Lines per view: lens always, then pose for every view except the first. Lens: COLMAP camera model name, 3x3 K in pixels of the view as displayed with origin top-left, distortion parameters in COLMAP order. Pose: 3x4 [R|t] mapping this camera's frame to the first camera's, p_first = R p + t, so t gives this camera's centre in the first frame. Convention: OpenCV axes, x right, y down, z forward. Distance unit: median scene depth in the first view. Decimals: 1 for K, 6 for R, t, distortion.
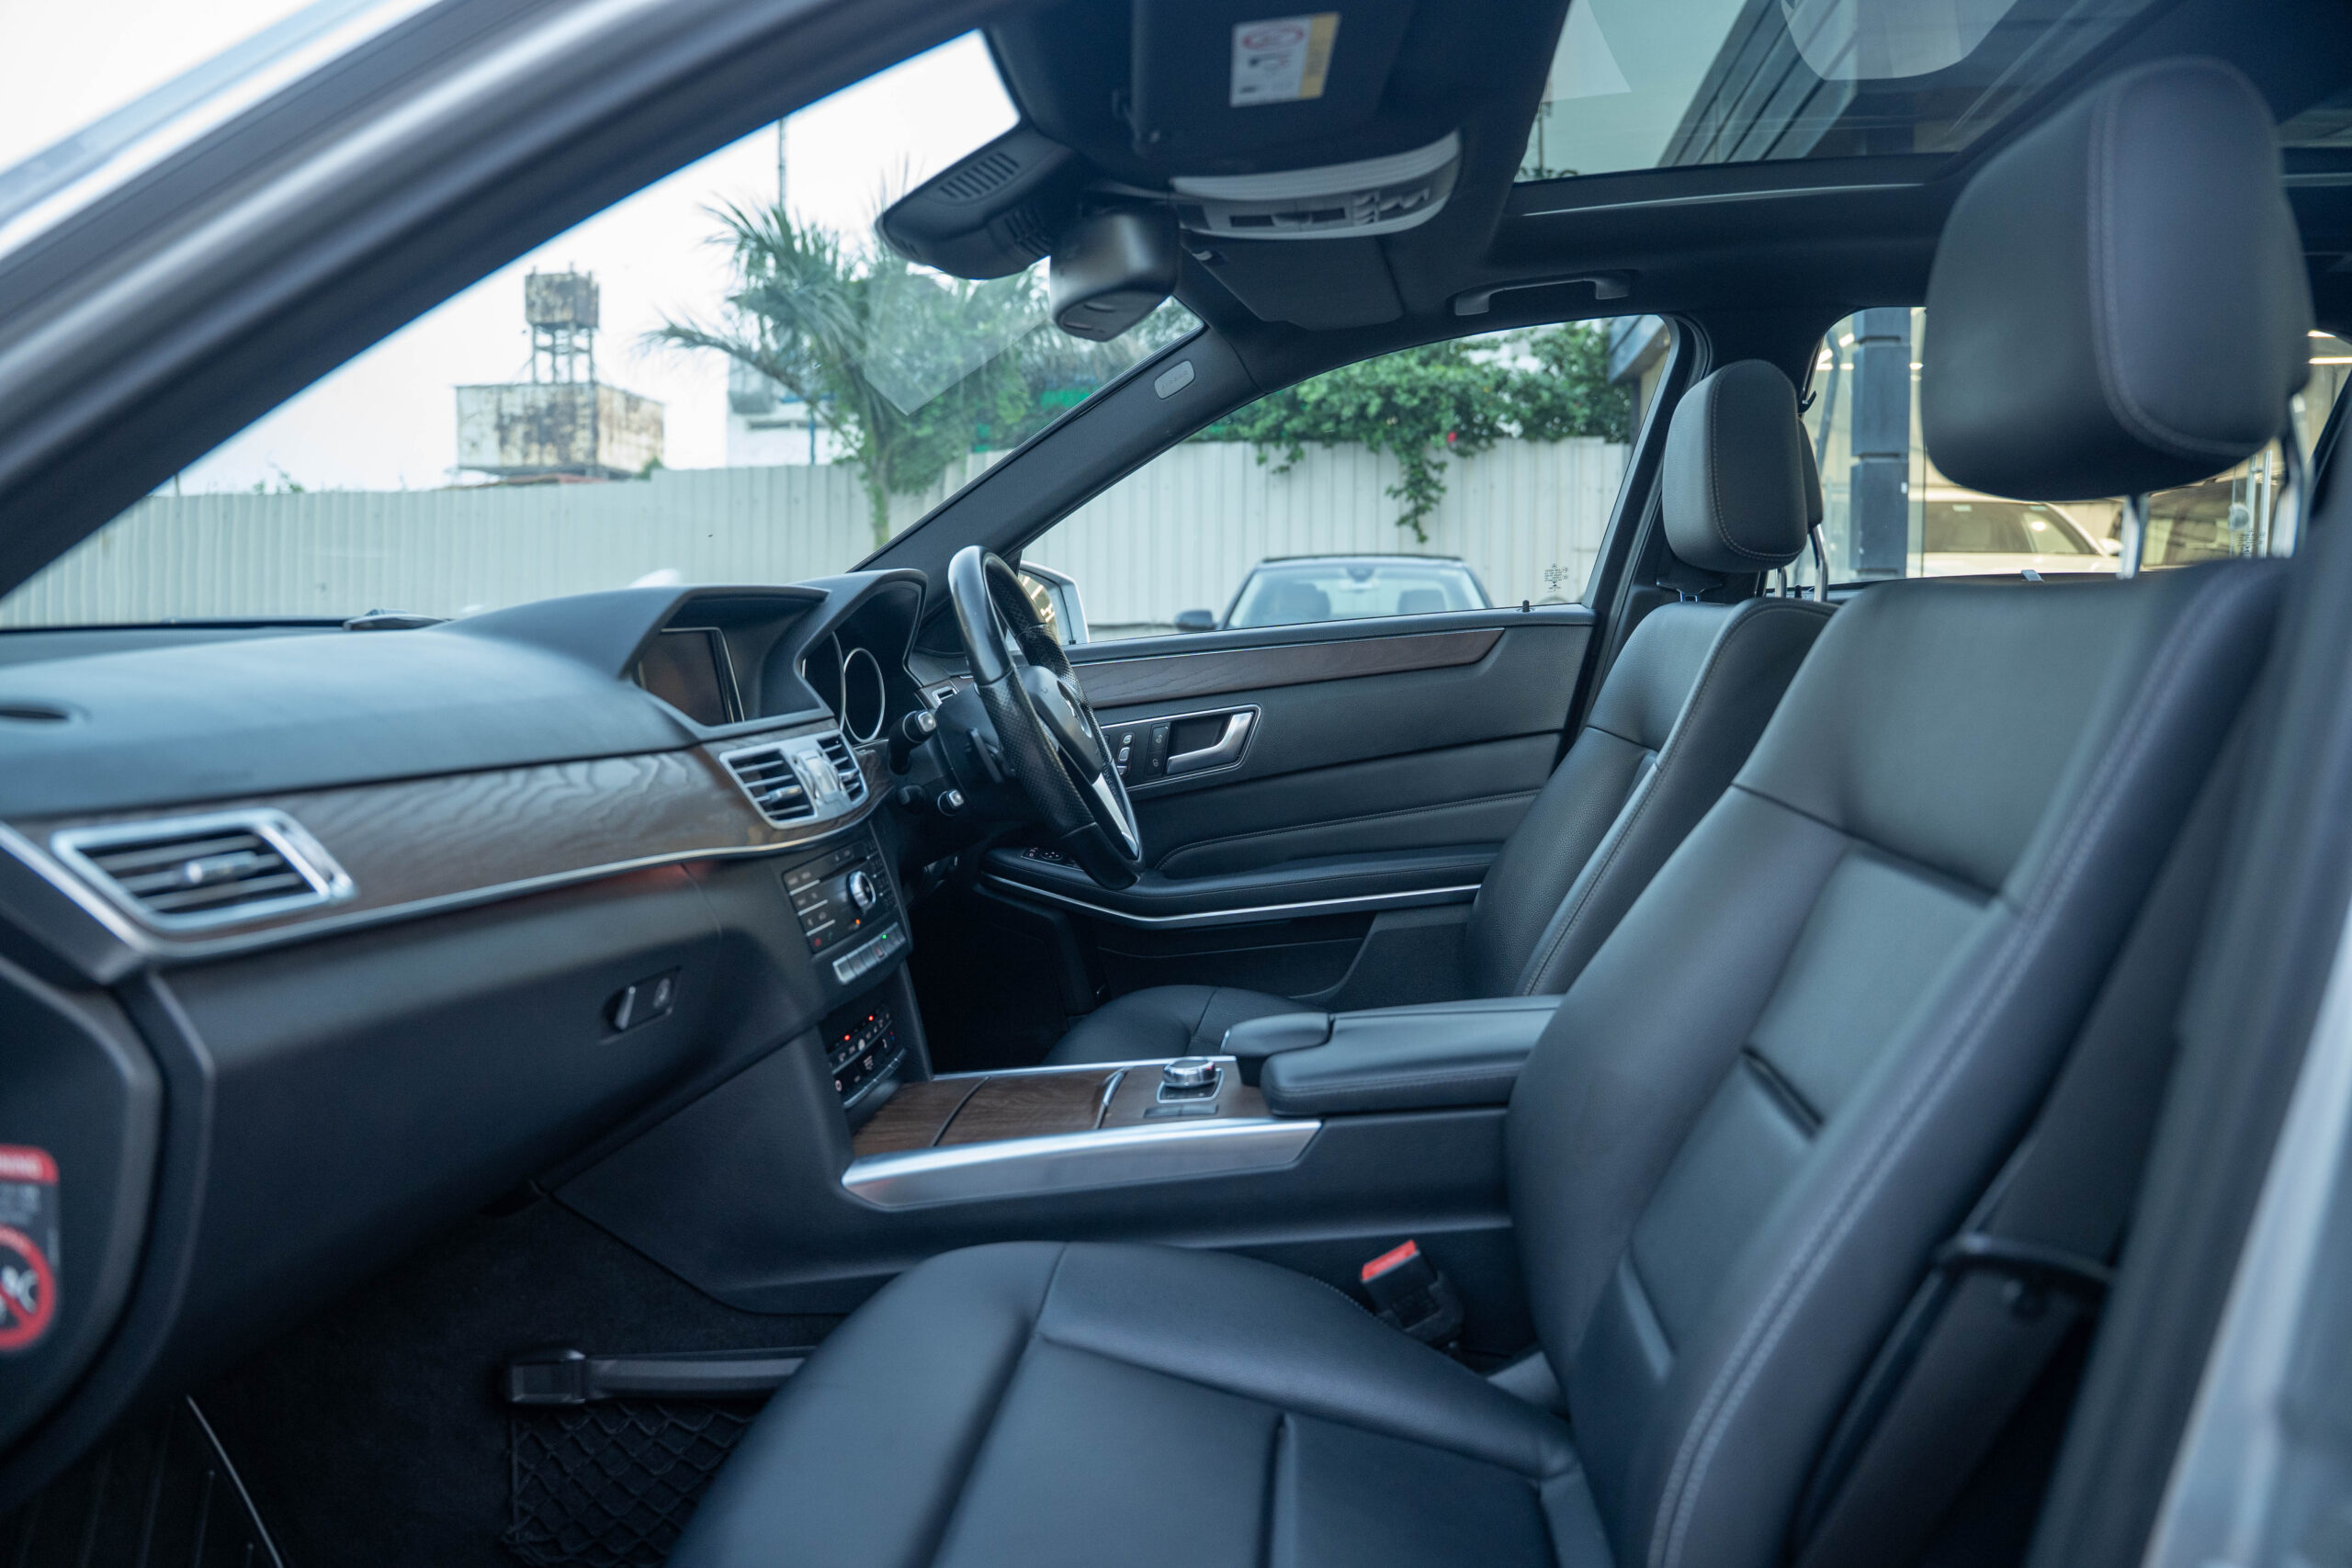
lens RADIAL K [[1589.7, 0, 1180.4], [0, 1589.7, 773.0], [0, 0, 1]] dist [-0.107447, 0.070725]
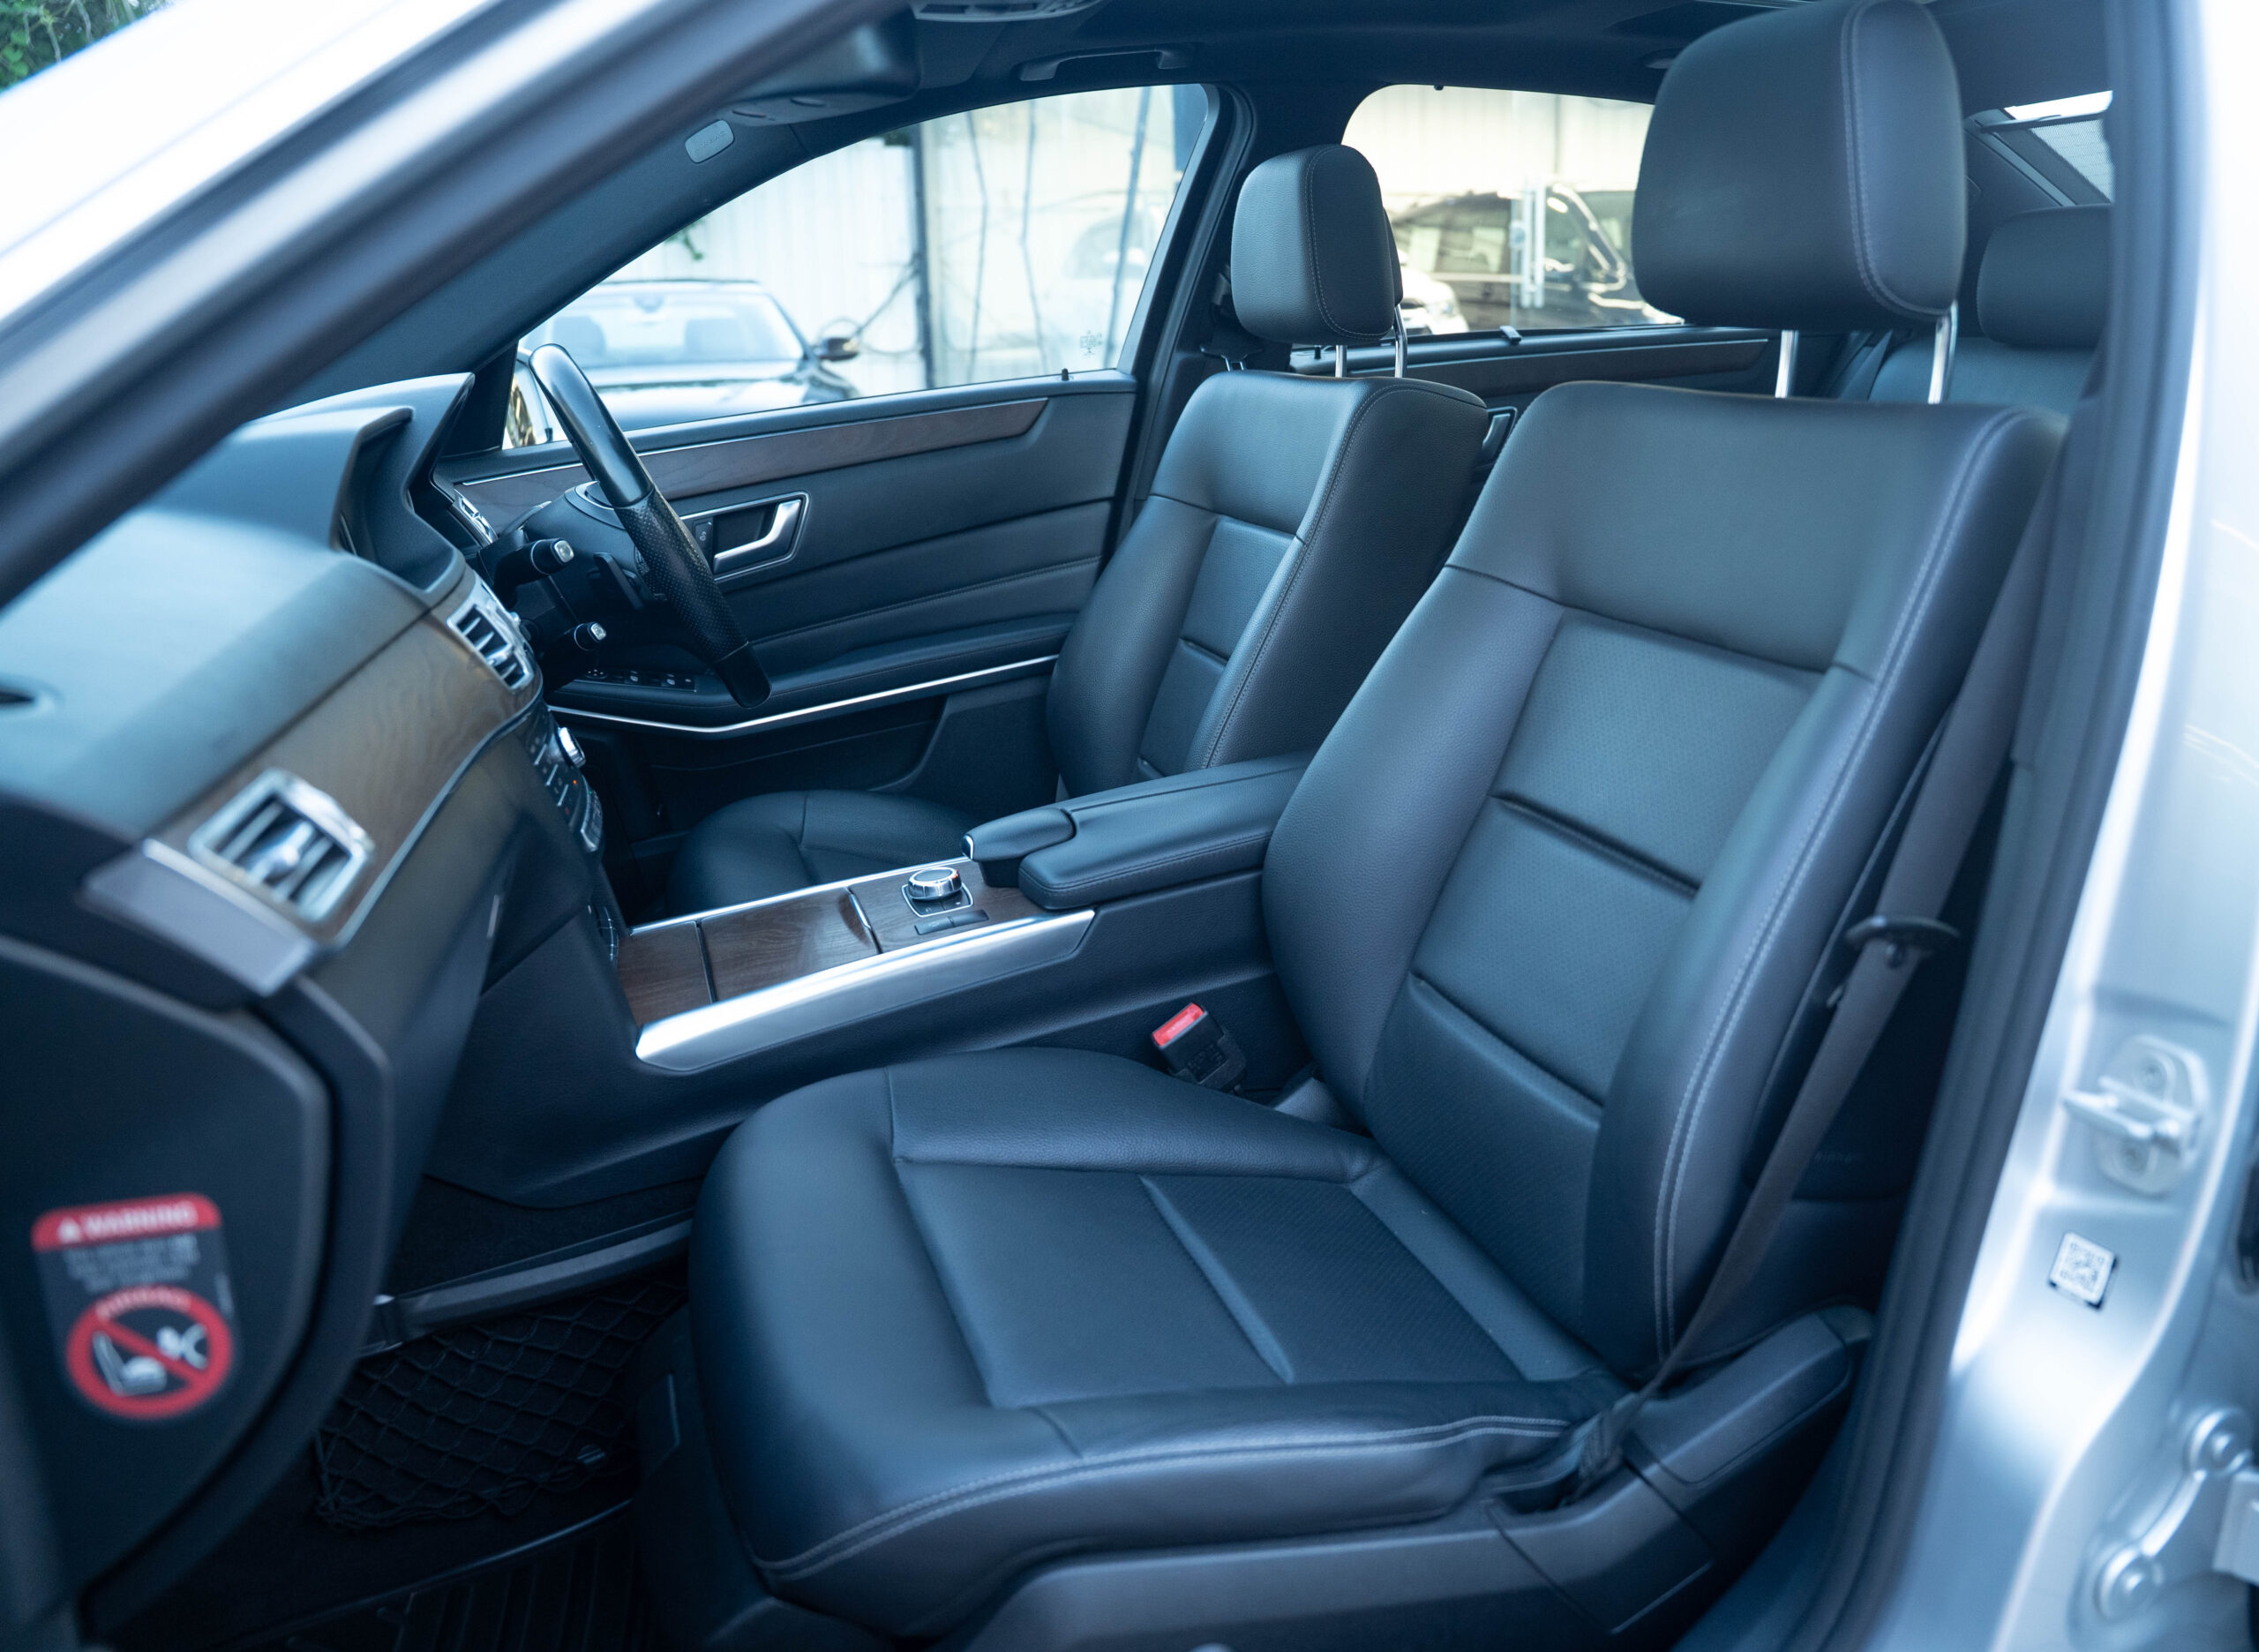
lens RADIAL K [[1730.4, 0, 1129.7], [0, 1730.4, 775.0], [0, 0, 1]] dist [-0.087013, 0.009143]
pose [[0.899218, -0.133271, 0.416708, -0.344213], [0.064649, 0.982495, 0.174712, -0.066370], [-0.432697, -0.130164, 0.892093, -0.030462]]
